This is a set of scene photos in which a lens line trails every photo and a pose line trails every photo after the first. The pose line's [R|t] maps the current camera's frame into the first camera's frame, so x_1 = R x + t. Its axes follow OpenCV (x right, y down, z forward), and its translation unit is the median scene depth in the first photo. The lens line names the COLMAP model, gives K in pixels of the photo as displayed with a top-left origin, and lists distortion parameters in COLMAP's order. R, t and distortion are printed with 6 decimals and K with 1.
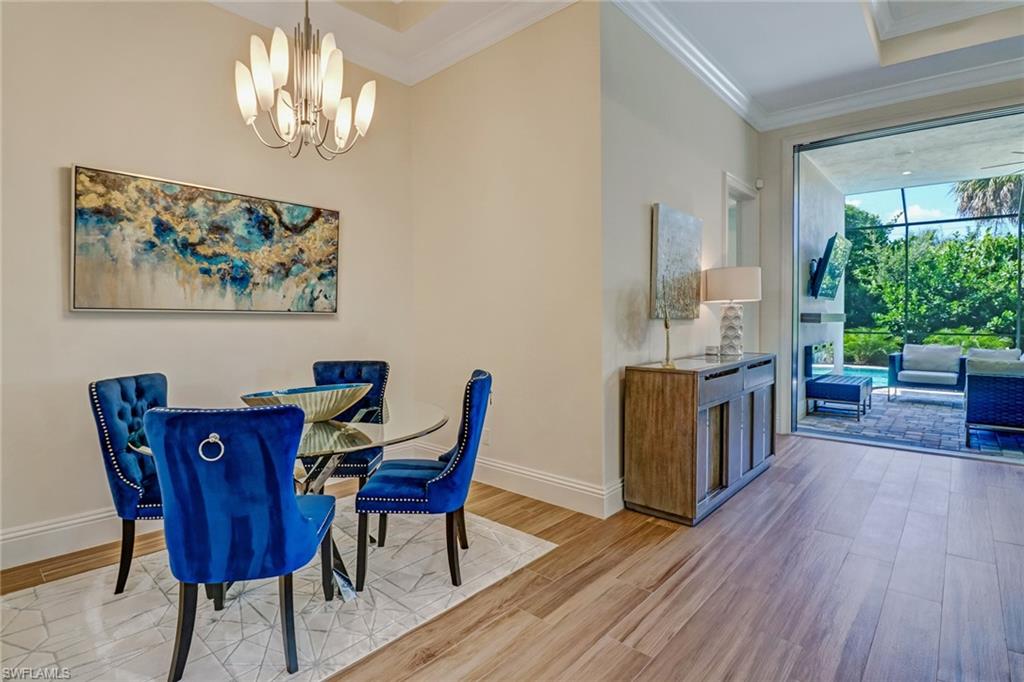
lens RADIAL K [[489.5, 0, 541.9], [0, 489.5, 312.8], [0, 0, 1]] dist [-0.004019, -0.009179]
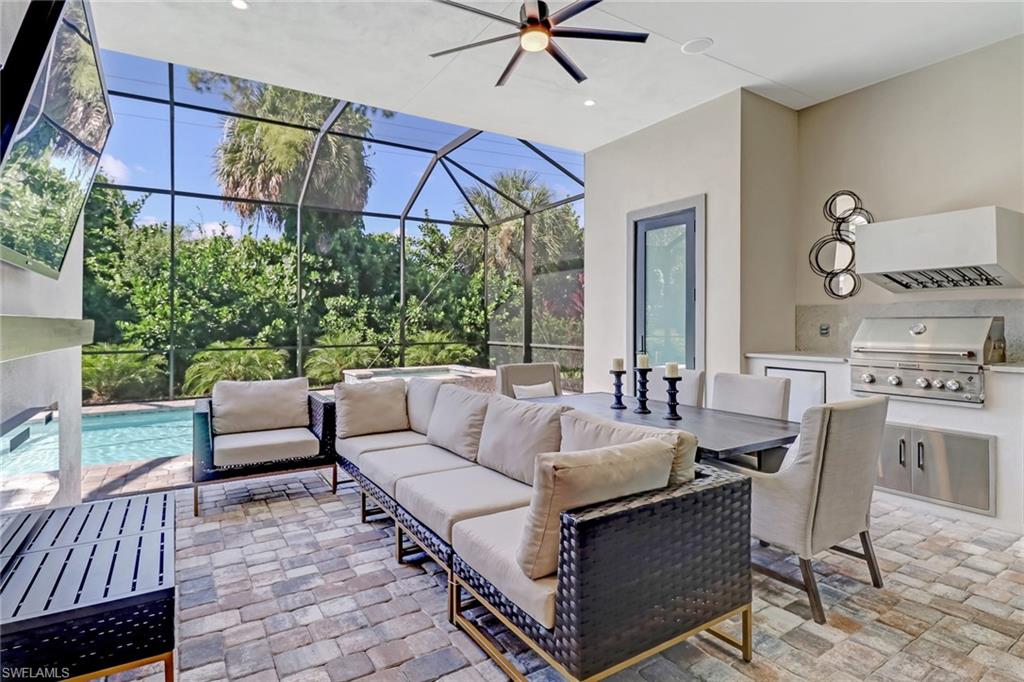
lens RADIAL K [[507.3, 0, 481.0], [0, 507.3, 328.1], [0, 0, 1]] dist [0.002550, -0.010170]
pose [[0.322352, -0.011357, 0.946552, 0.190761], [0.000408, 0.999930, 0.011859, 0.001550], [-0.946620, -0.003436, 0.322334, 0.322459]]
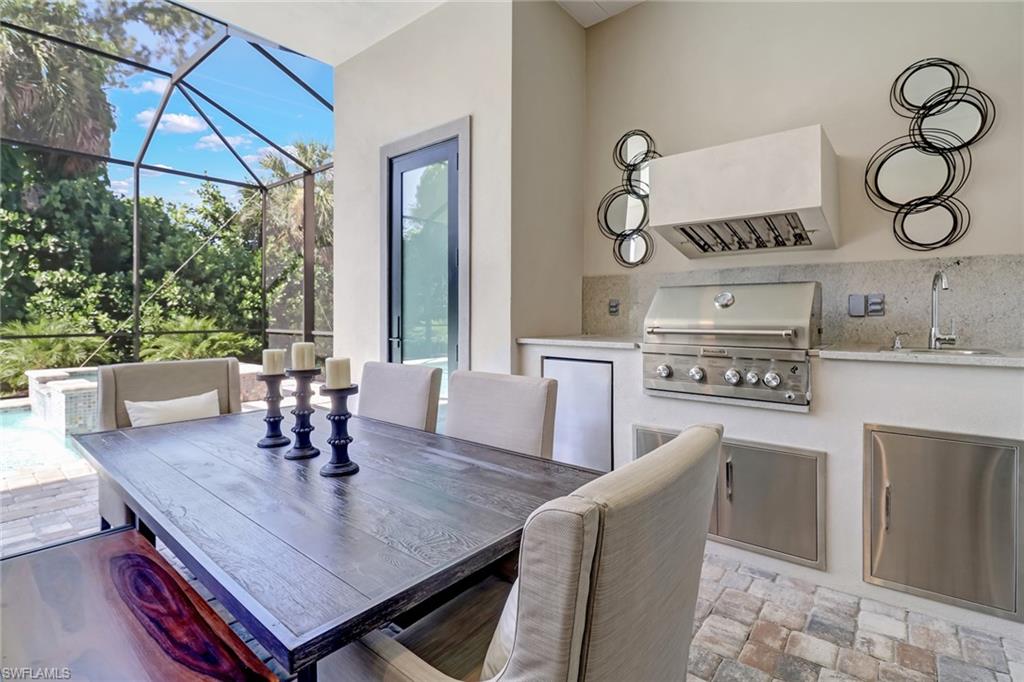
lens RADIAL K [[489.5, 0, 489.6], [0, 489.5, 320.2], [0, 0, 1]] dist [-0.004019, -0.009179]
pose [[-0.006759, -0.016543, 0.999840, 0.321049], [-0.004395, 0.999854, 0.016513, 0.009365], [-0.999967, -0.004283, -0.006831, 0.283492]]
